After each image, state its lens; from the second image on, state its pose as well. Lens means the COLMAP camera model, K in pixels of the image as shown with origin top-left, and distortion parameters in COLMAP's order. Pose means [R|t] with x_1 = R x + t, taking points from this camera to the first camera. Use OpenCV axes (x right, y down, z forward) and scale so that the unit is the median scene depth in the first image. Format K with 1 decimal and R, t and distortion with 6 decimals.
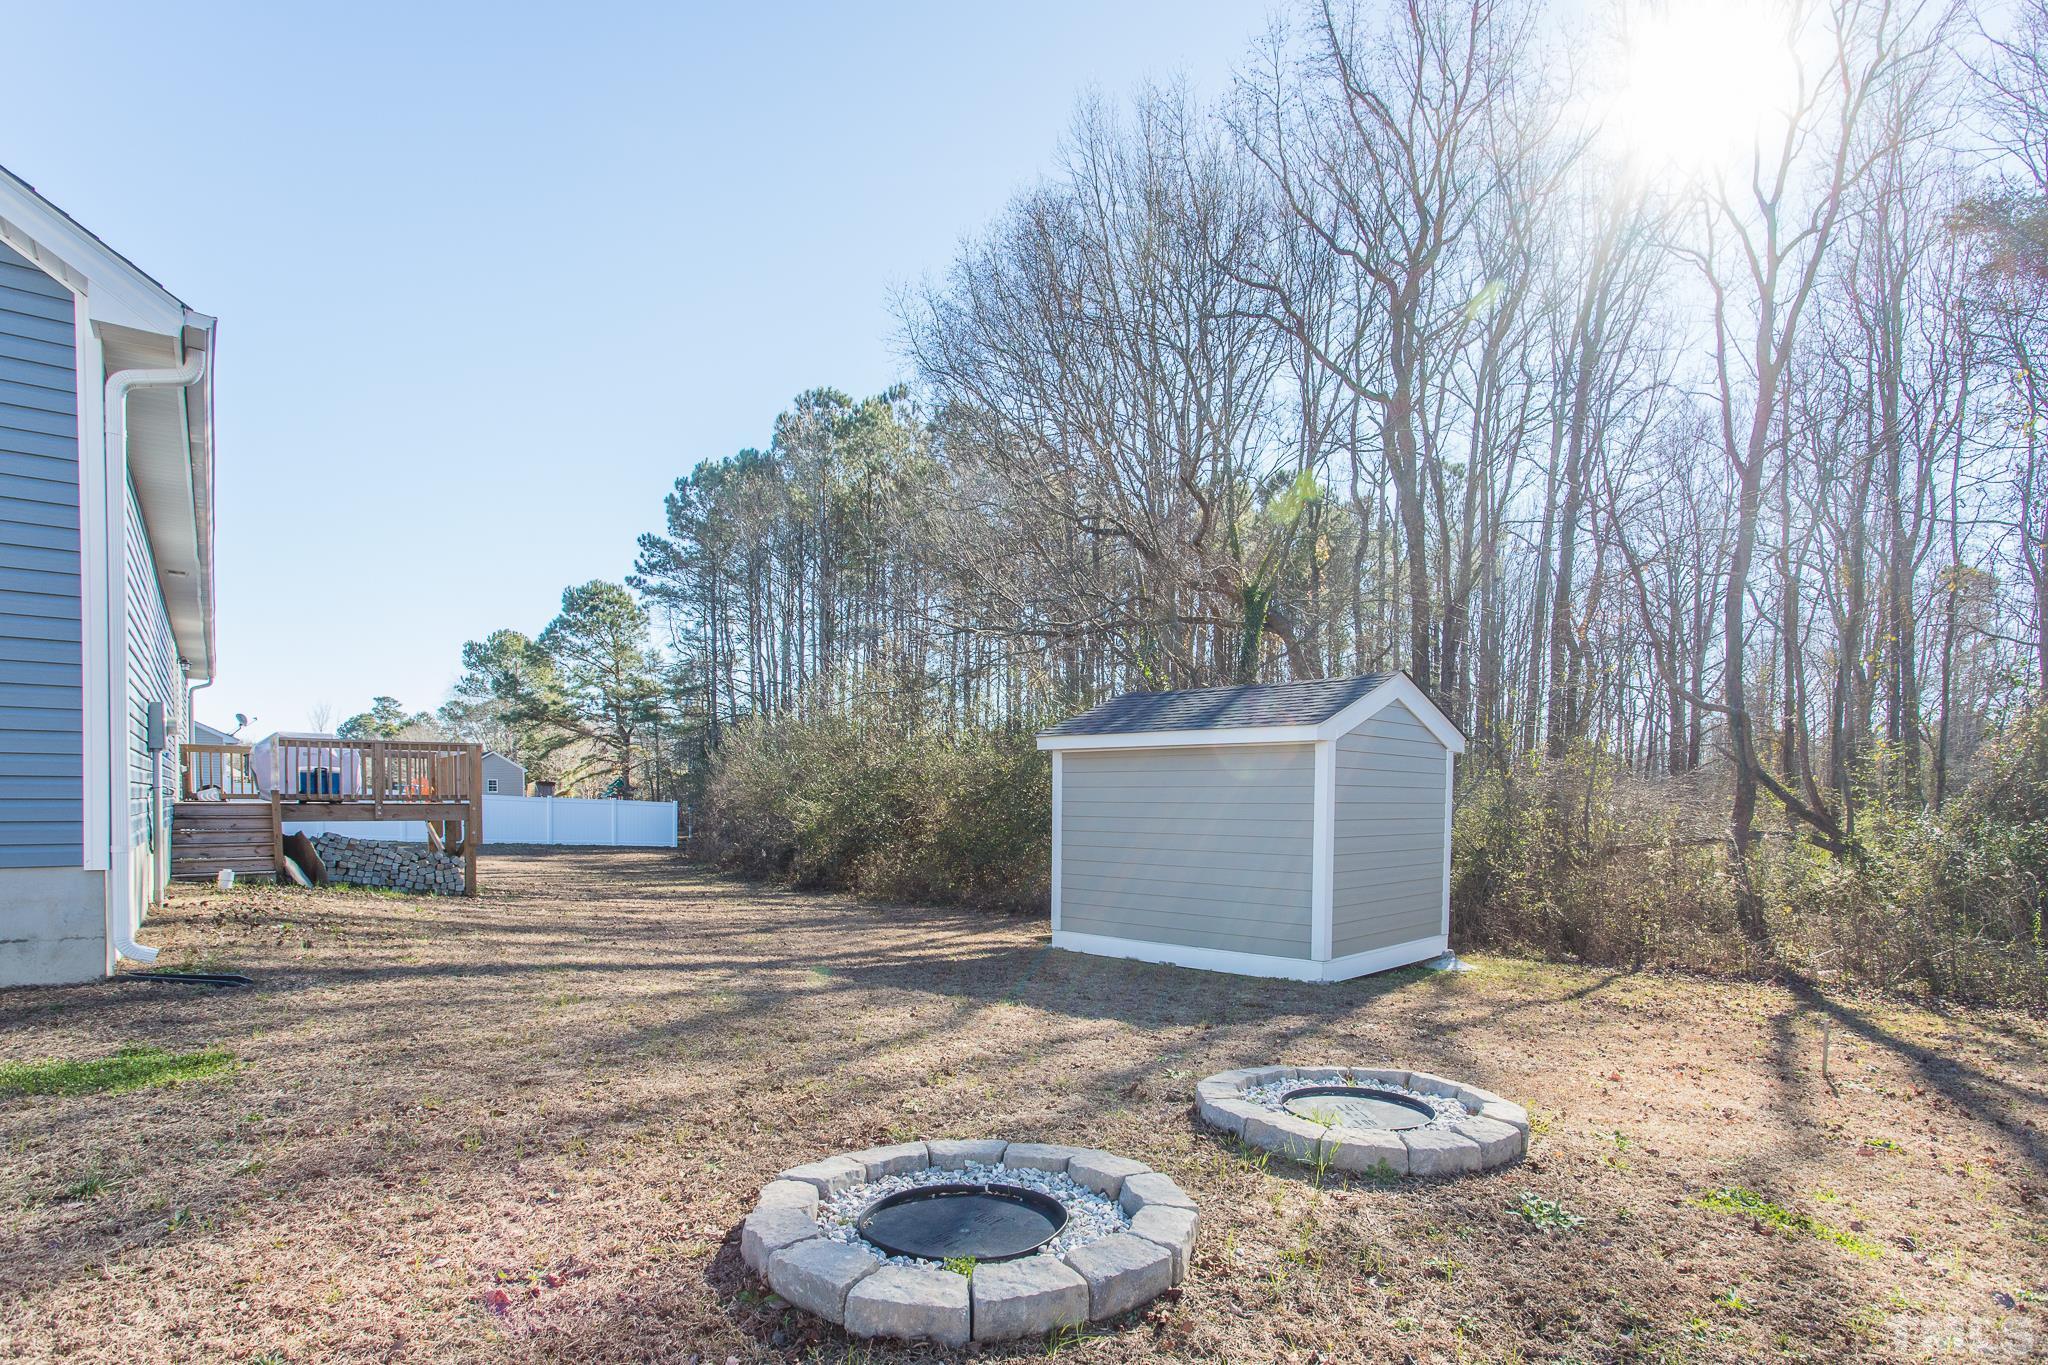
lens RADIAL K [[1047.6, 0, 1024.0], [0, 1047.6, 682.5], [0, 0, 1]] dist [0.000805, 0.000267]
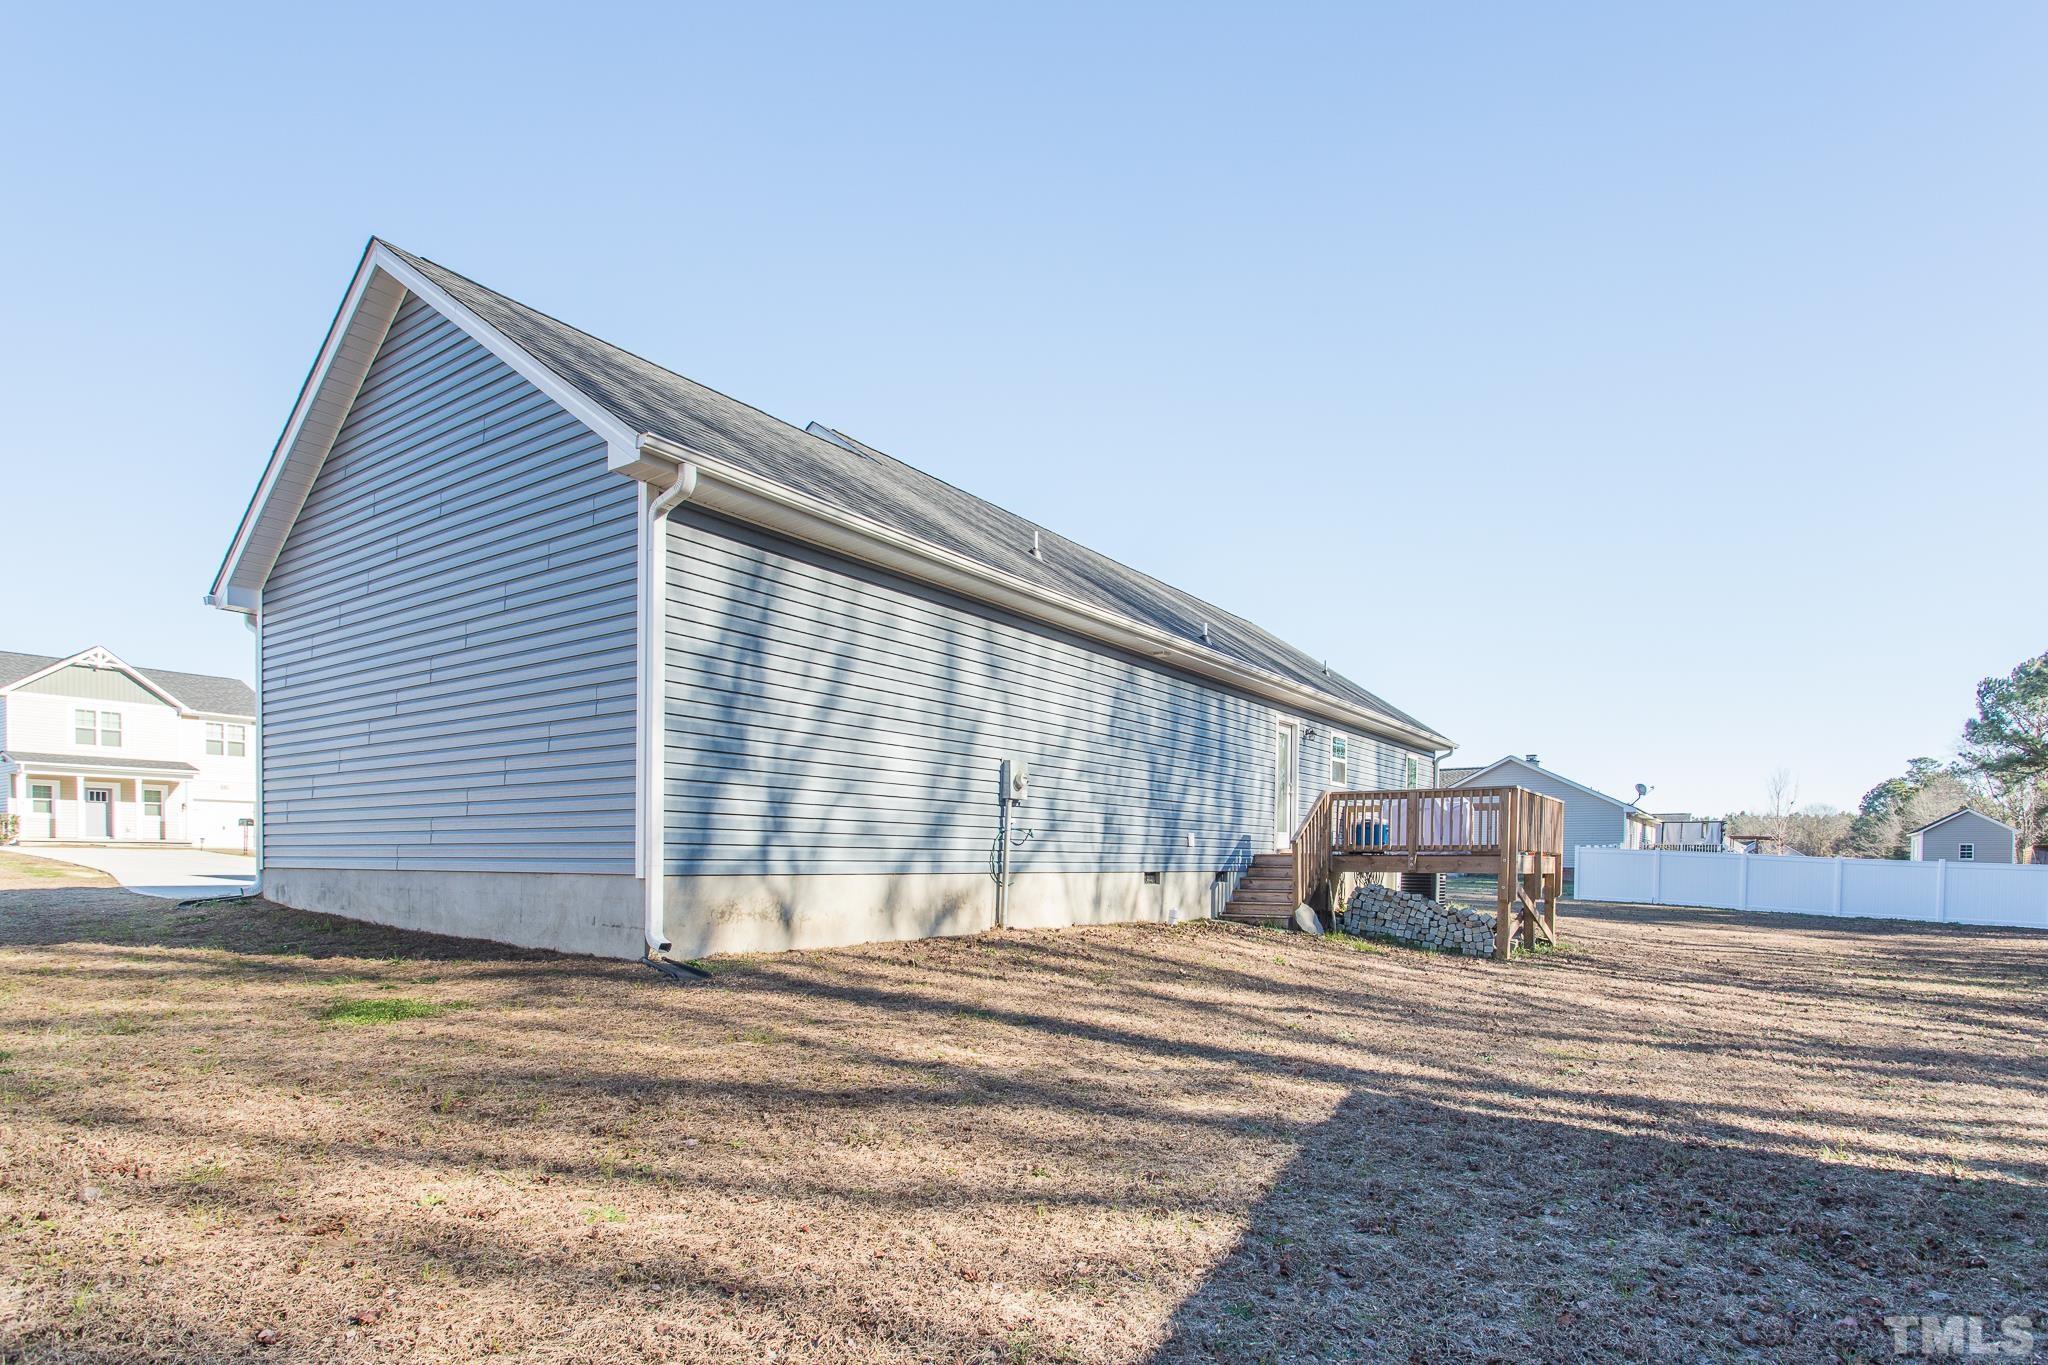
lens RADIAL K [[1047.6, 0, 1024.0], [0, 1047.6, 682.5], [0, 0, 1]] dist [0.000805, 0.000267]
pose [[0.303606, -0.165463, -0.938320, 0.207783], [0.100008, 0.984900, -0.141318, 0.059531], [0.947535, -0.050934, 0.315569, 0.358347]]
